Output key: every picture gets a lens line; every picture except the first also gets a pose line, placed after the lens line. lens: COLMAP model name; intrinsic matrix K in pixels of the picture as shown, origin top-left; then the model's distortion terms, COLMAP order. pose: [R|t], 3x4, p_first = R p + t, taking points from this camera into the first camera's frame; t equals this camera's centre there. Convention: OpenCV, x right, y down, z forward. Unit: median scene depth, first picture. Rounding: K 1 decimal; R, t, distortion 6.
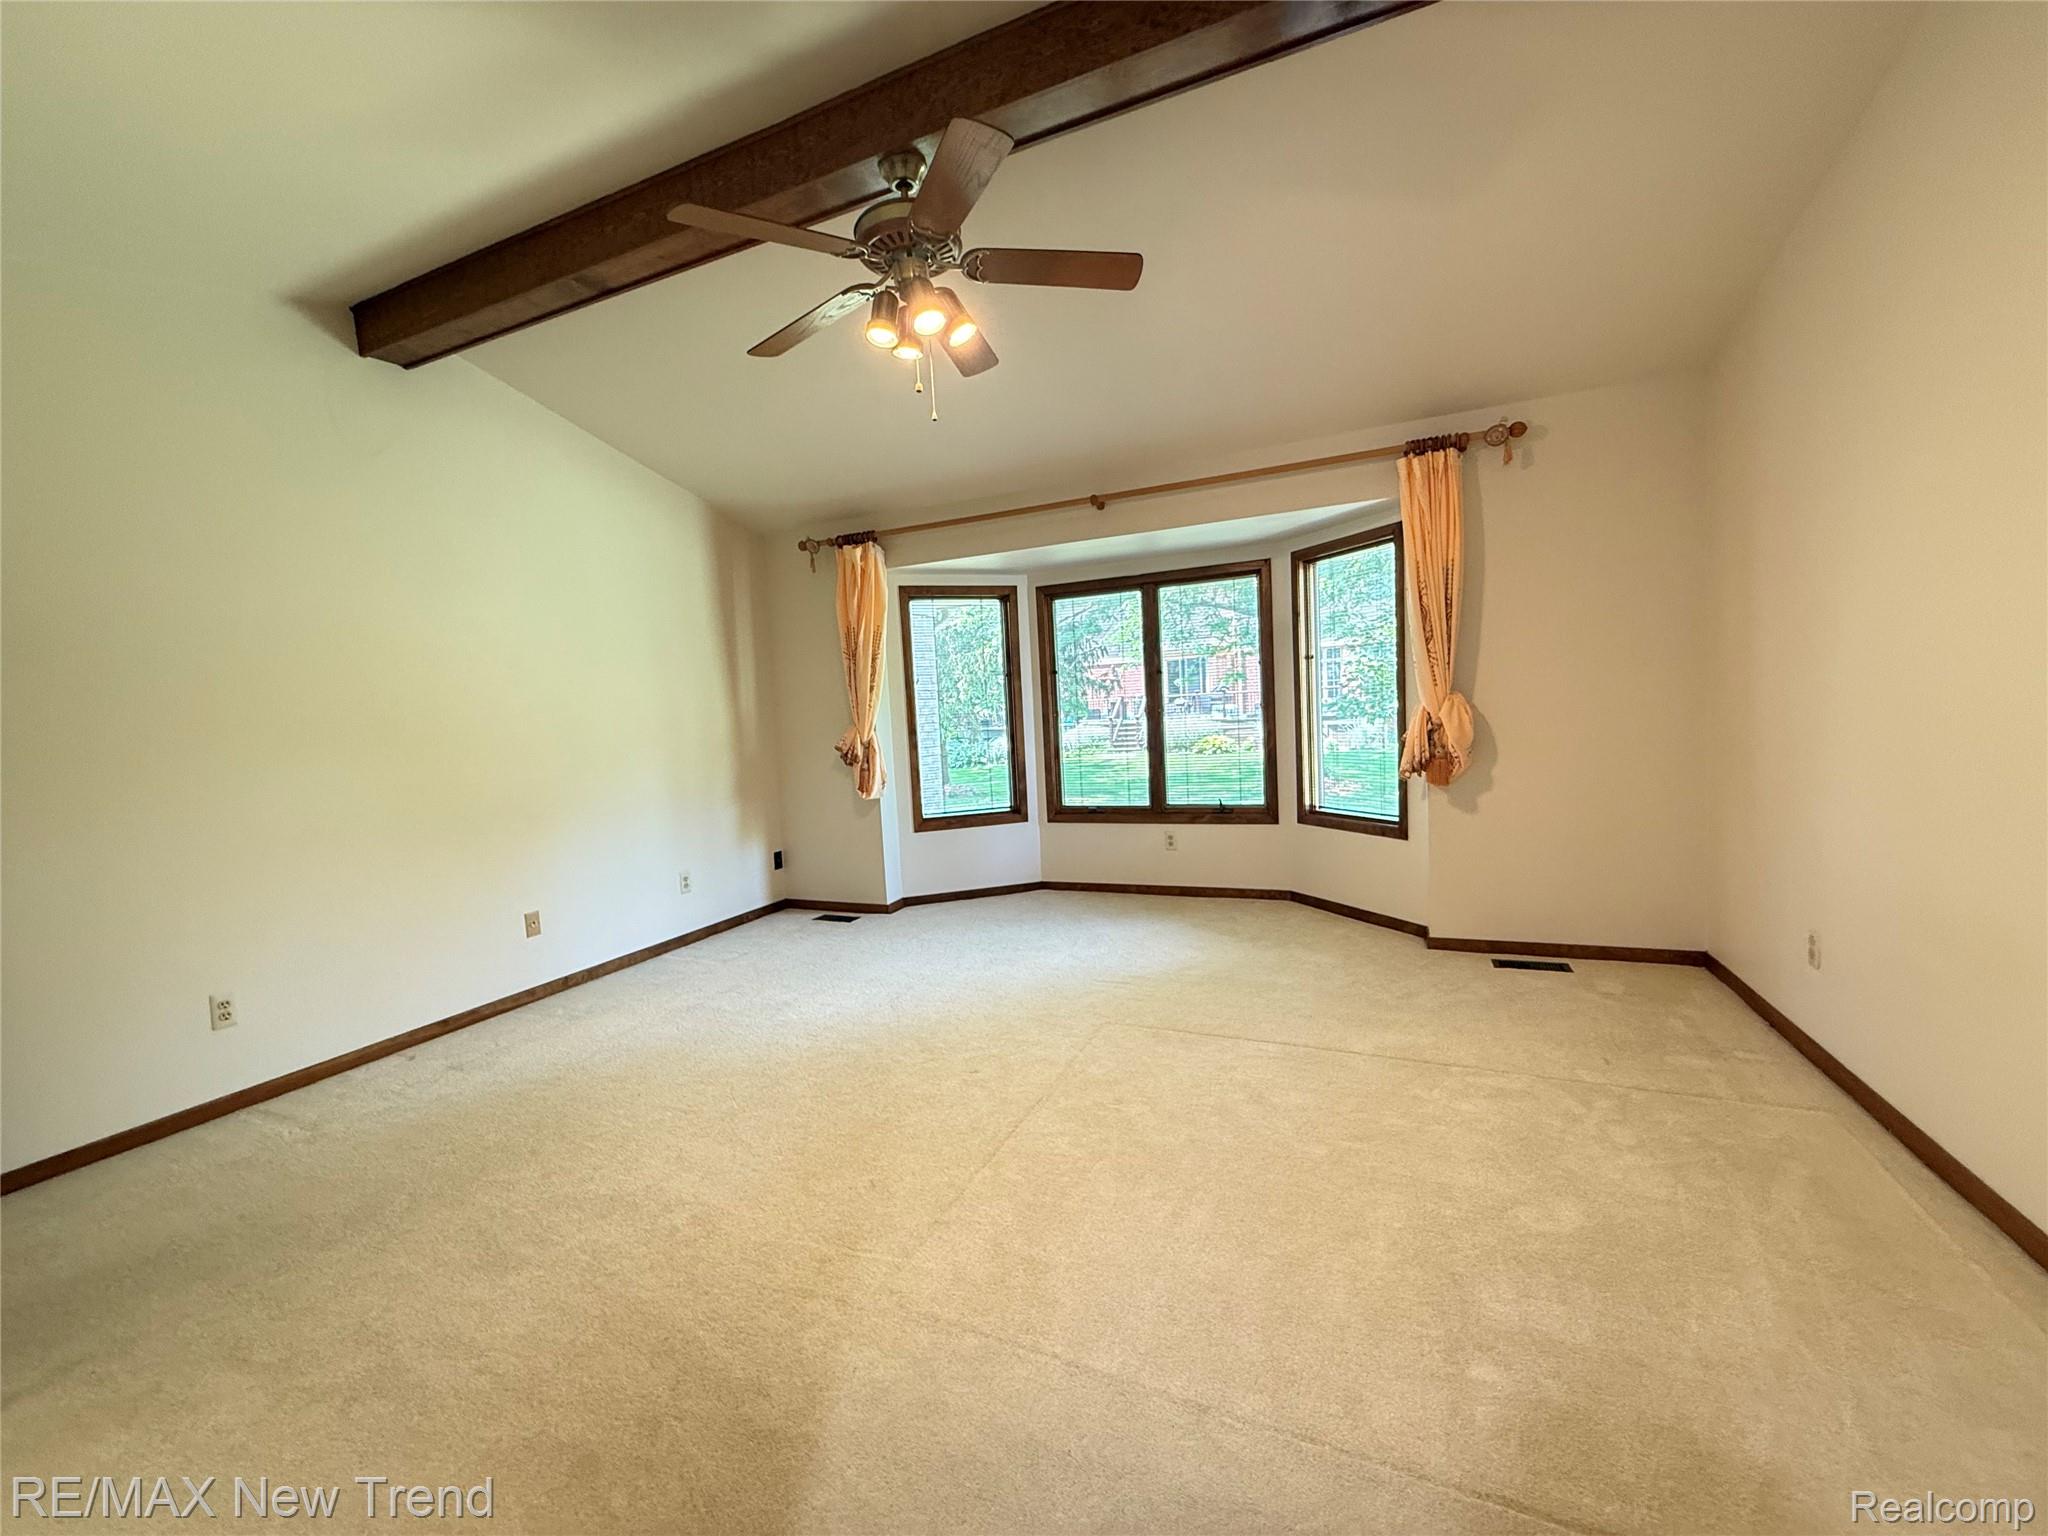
lens RADIAL K [[816.4, 0, 1025.5], [0, 816.4, 774.5], [0, 0, 1]] dist [-0.001171, -0.000401]
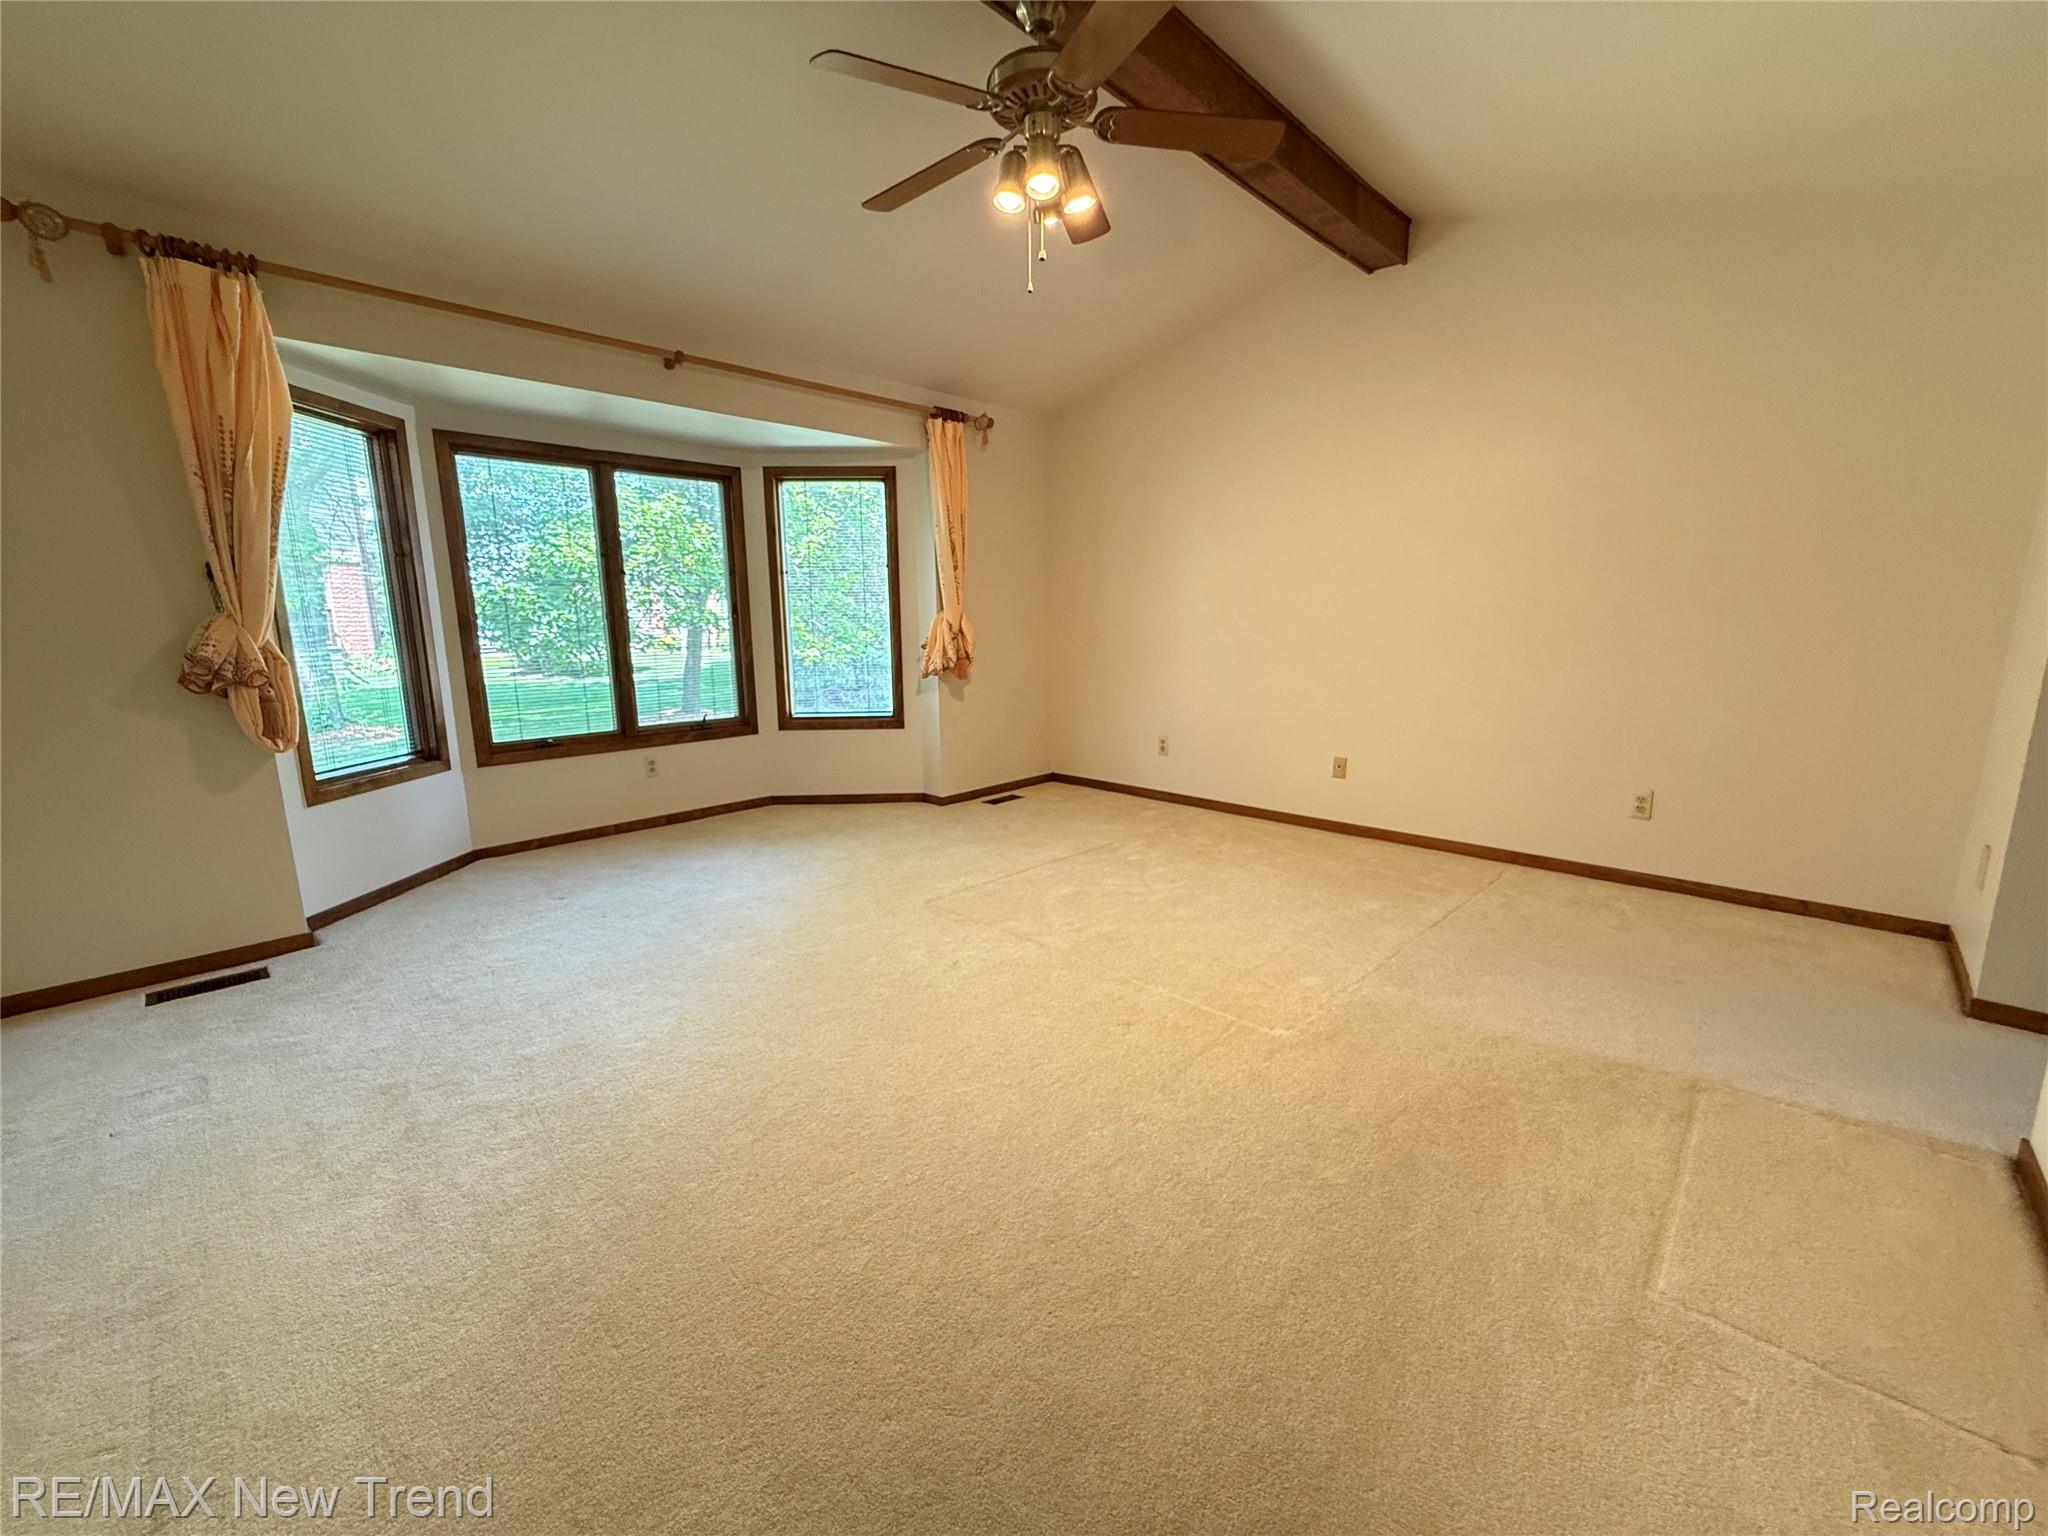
lens RADIAL K [[816.4, 0, 1022.8], [0, 816.4, 764.5], [0, 0, 1]] dist [-0.001171, -0.000401]
pose [[0.344314, -0.118952, 0.931289, -0.546521], [0.068143, 0.992491, 0.101576, 0.017642], [-0.936378, 0.028487, 0.349834, 0.333699]]
